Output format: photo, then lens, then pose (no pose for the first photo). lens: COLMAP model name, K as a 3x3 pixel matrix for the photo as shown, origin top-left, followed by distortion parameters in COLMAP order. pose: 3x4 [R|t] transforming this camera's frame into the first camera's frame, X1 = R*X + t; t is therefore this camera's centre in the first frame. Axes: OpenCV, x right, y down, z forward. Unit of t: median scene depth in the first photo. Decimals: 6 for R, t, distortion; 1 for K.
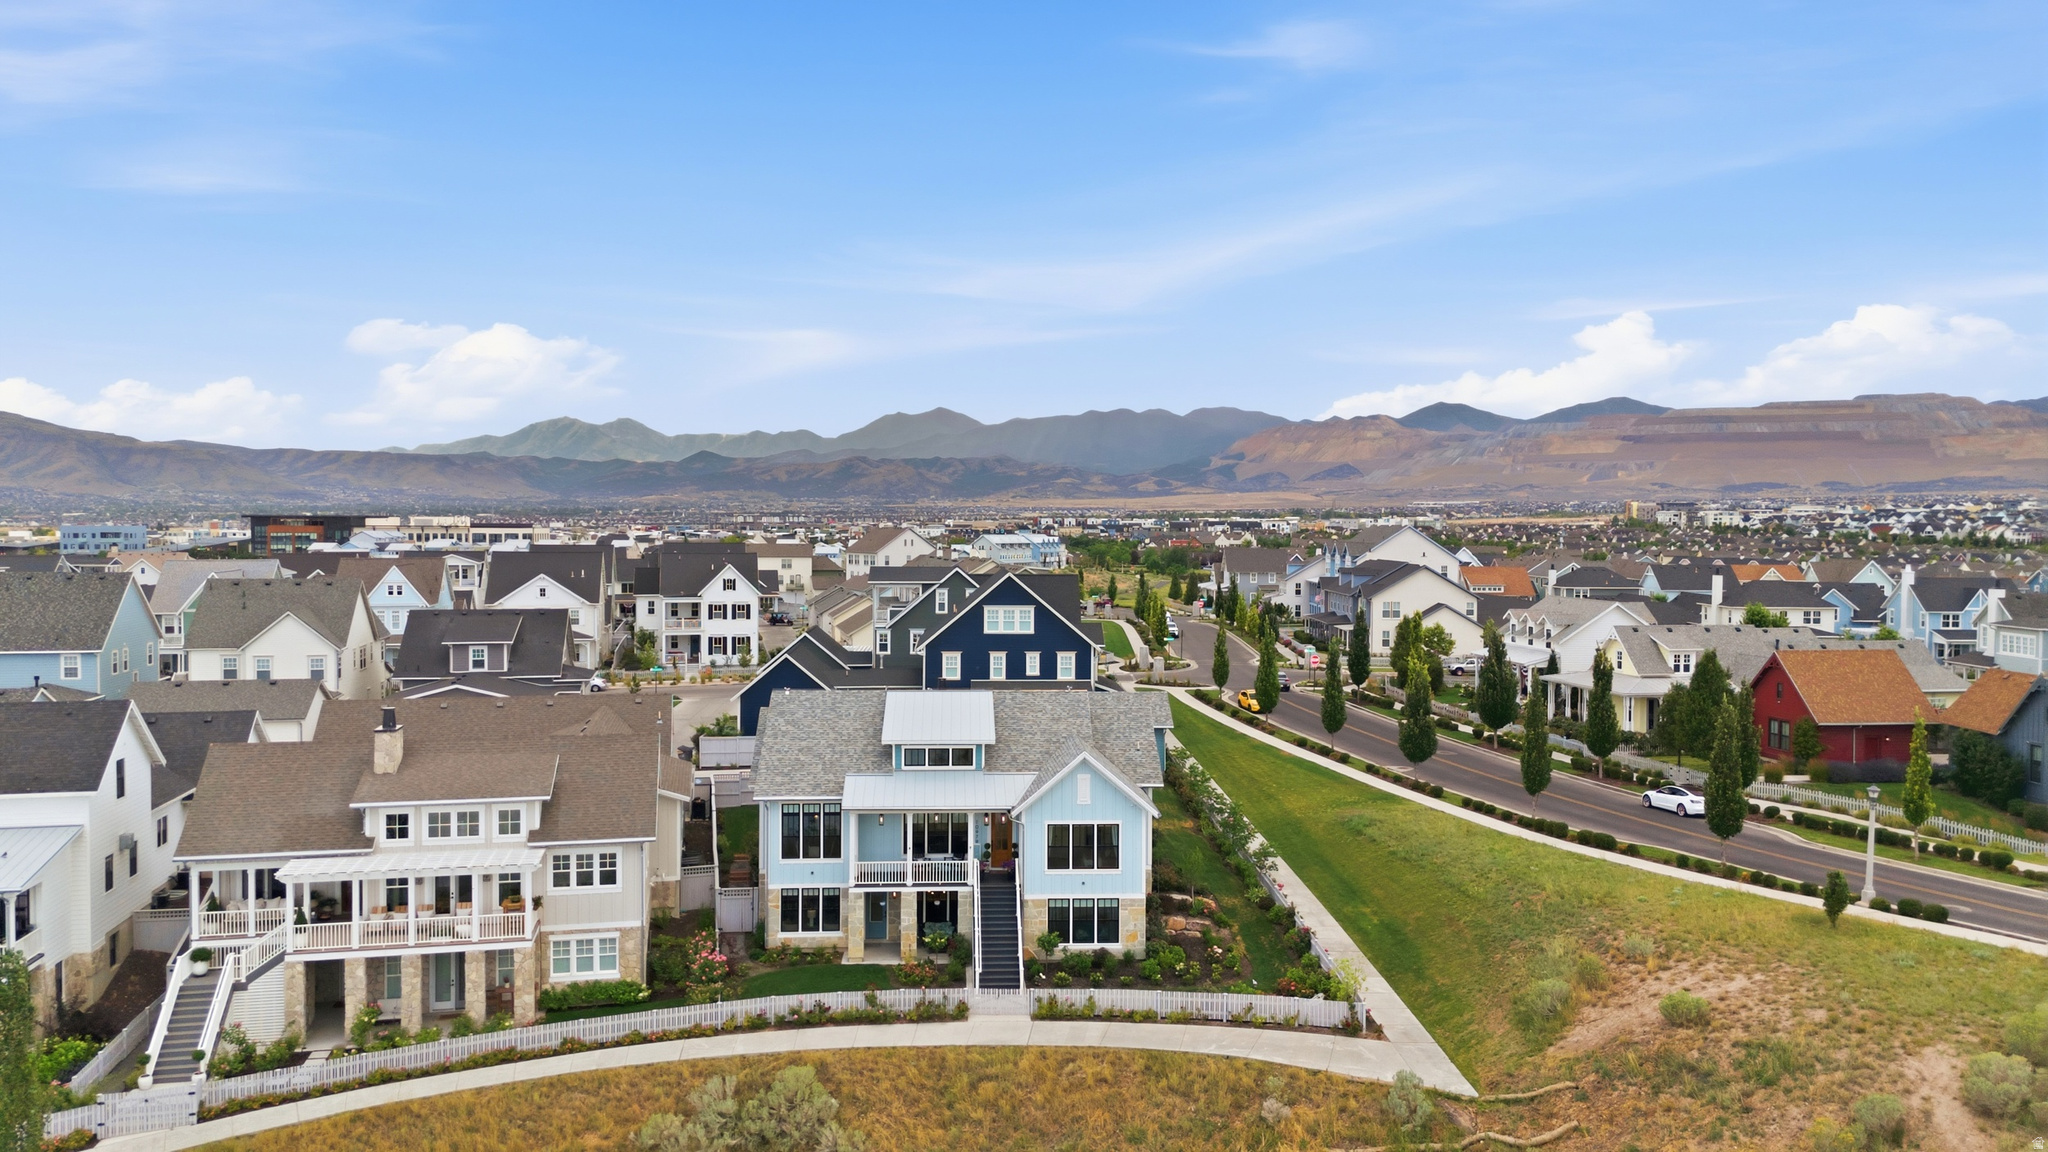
lens RADIAL K [[1504.8, 0, 1023.8], [0, 1504.8, 580.0], [0, 0, 1]] dist [0.086191, -0.080447]
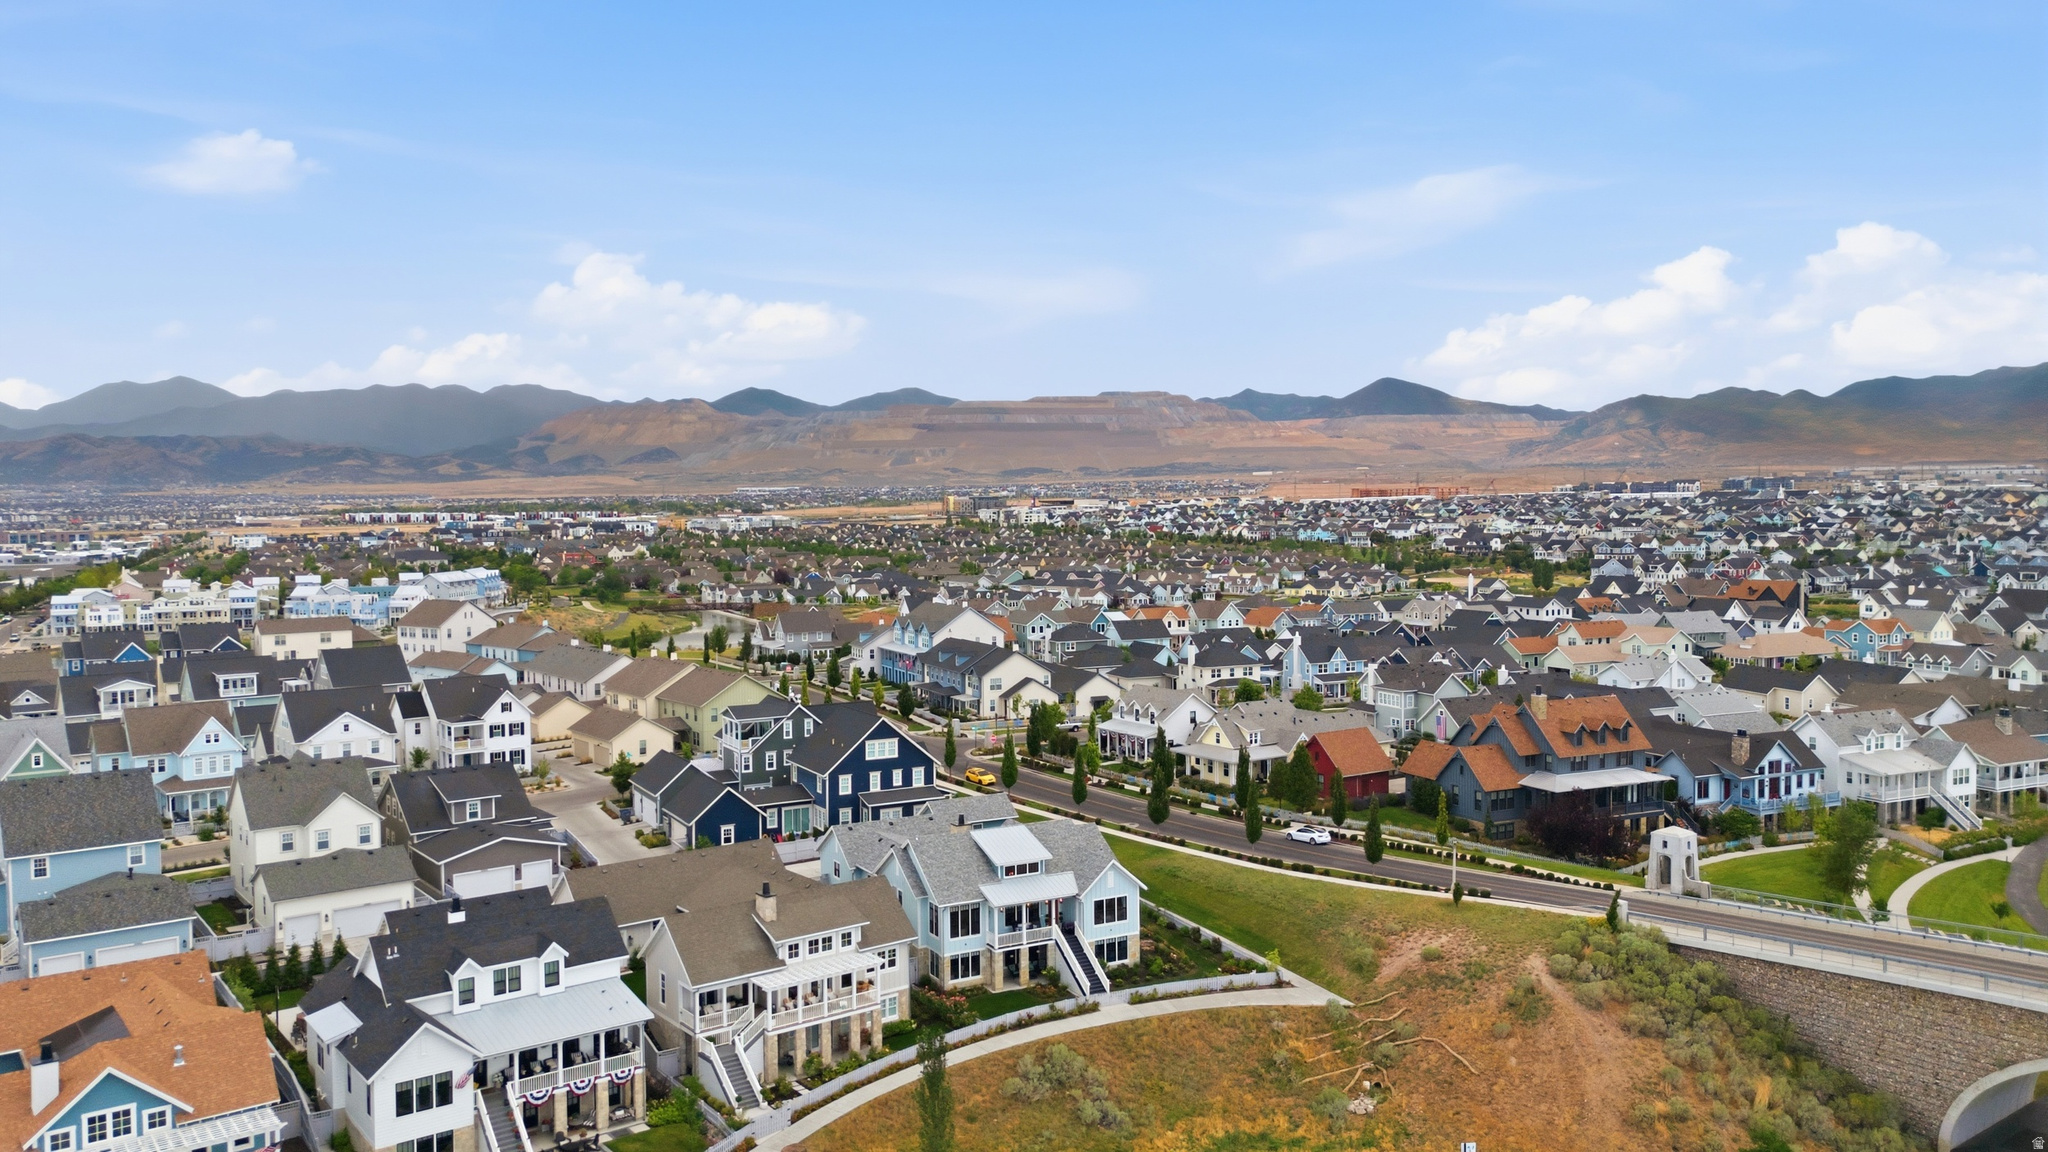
lens RADIAL K [[1504.0, 0, 1028.3], [0, 1504.0, 576.4], [0, 0, 1]] dist [0.089403, -0.083605]
pose [[0.900829, -0.033230, 0.432900, -0.565879], [0.028812, 0.999444, 0.016763, -0.179883], [-0.433216, -0.002627, 0.901286, -0.423079]]
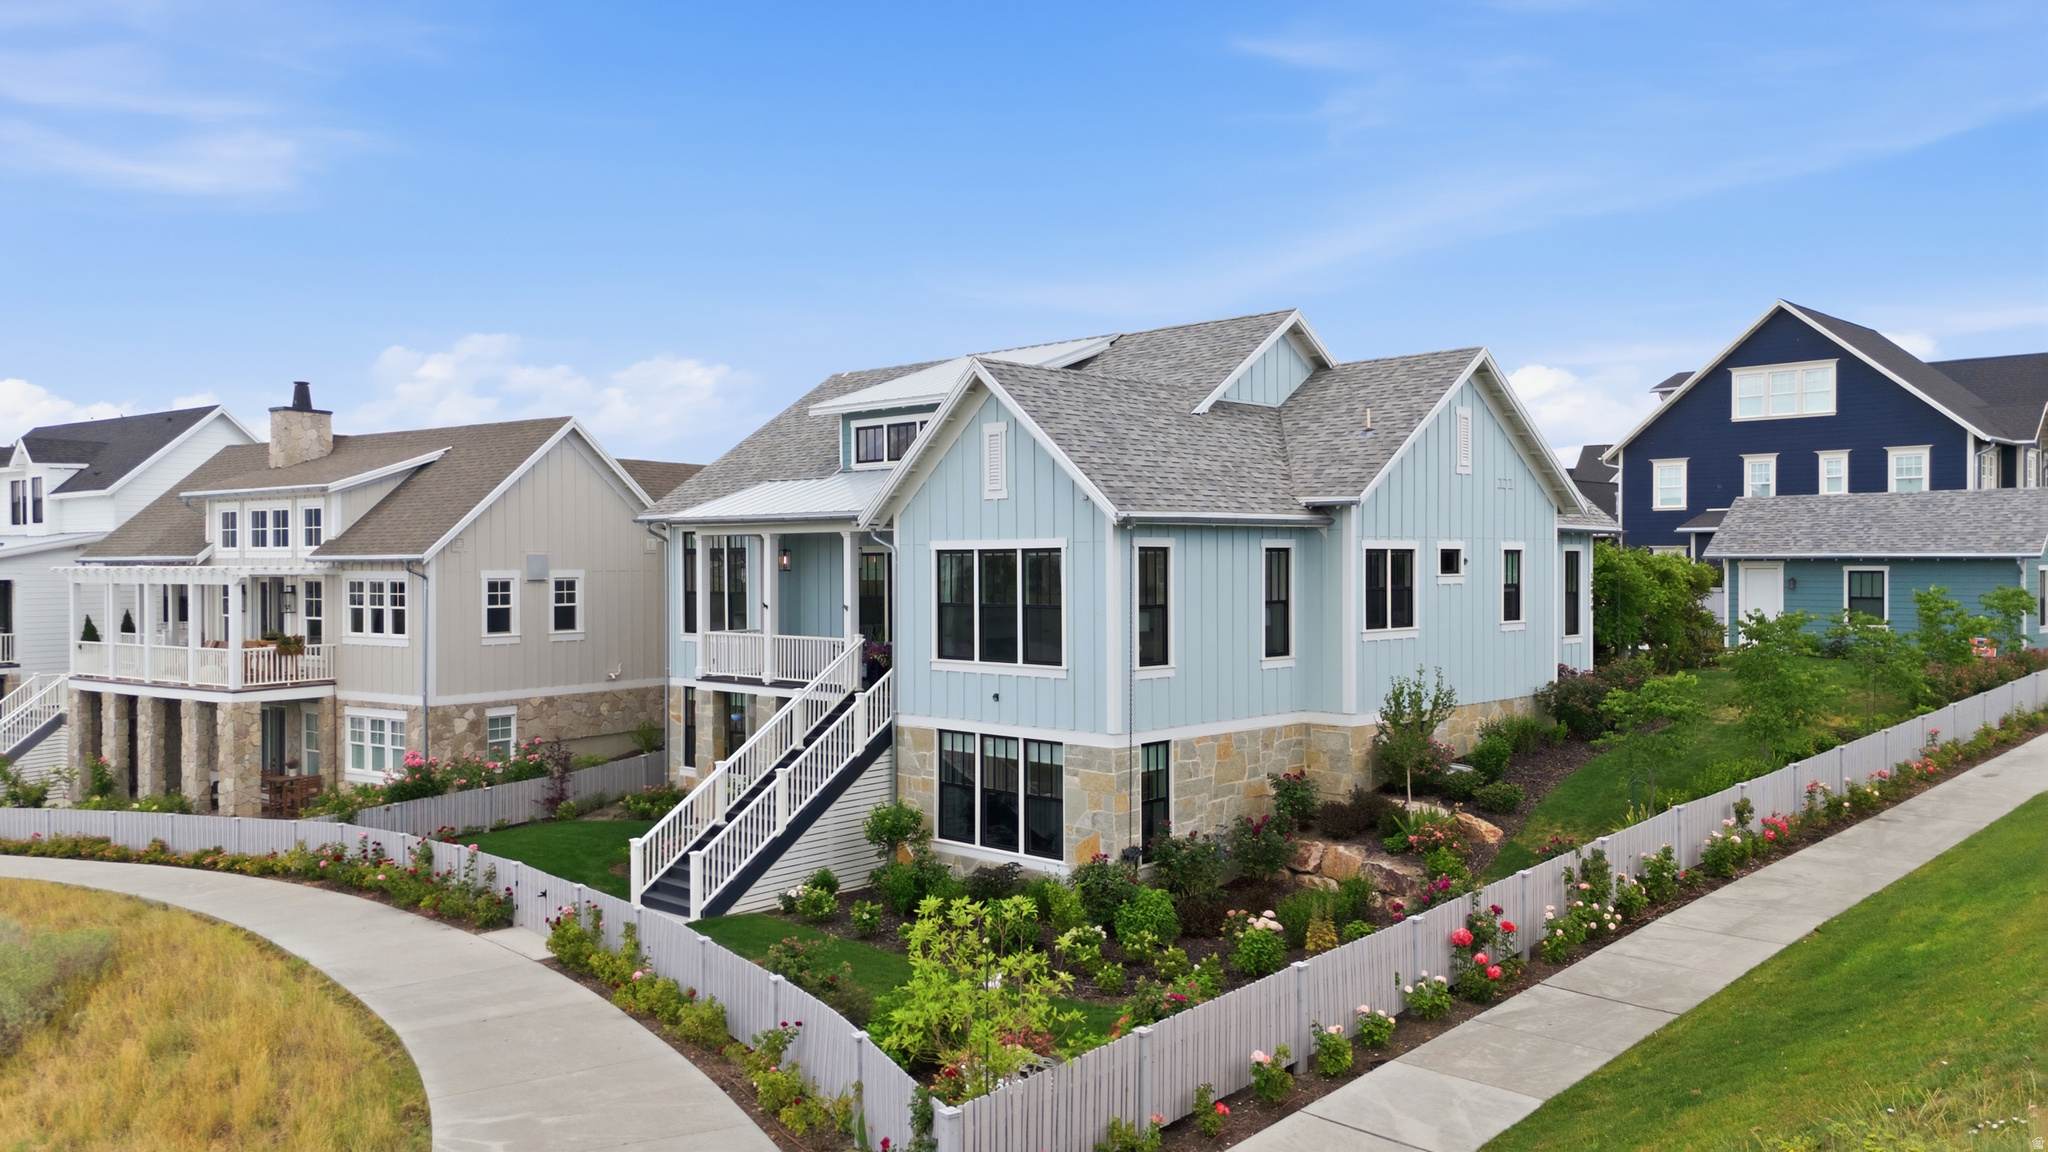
lens RADIAL K [[1504.8, 0, 1019.6], [0, 1504.8, 580.4], [0, 0, 1]] dist [0.086191, -0.080447]
pose [[0.676211, 0.001280, -0.736707, 0.225329], [-0.020650, 0.999639, -0.017217, 0.118751], [0.736419, 0.026855, 0.675993, 0.494191]]
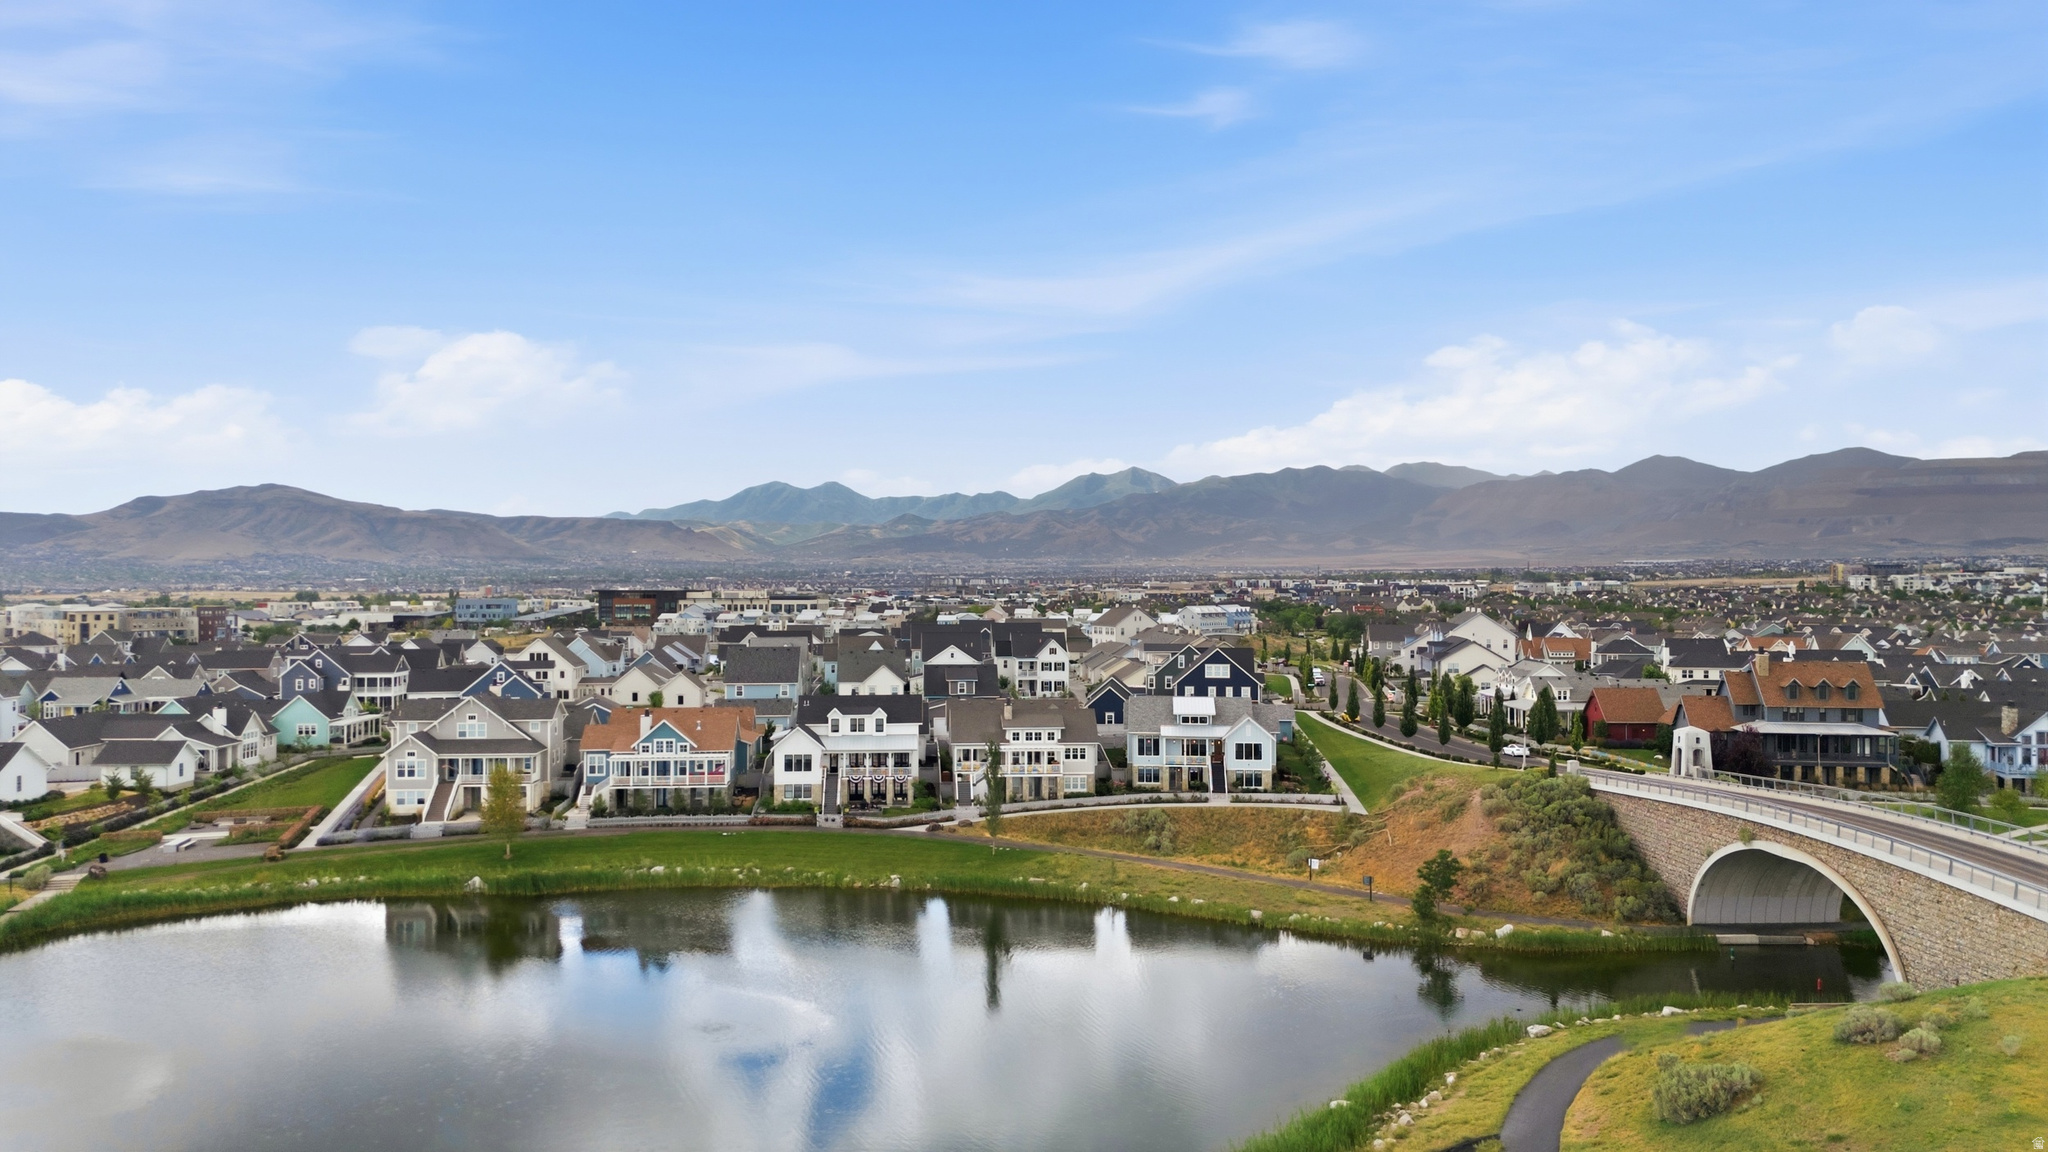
lens RADIAL K [[1504.0, 0, 1023.1], [0, 1504.0, 570.1], [0, 0, 1]] dist [0.089403, -0.083605]
pose [[0.991698, -0.004490, -0.128512, -0.009212], [-0.001343, 0.998974, -0.045266, -0.019800], [0.128584, 0.045063, 0.990674, -1.216384]]
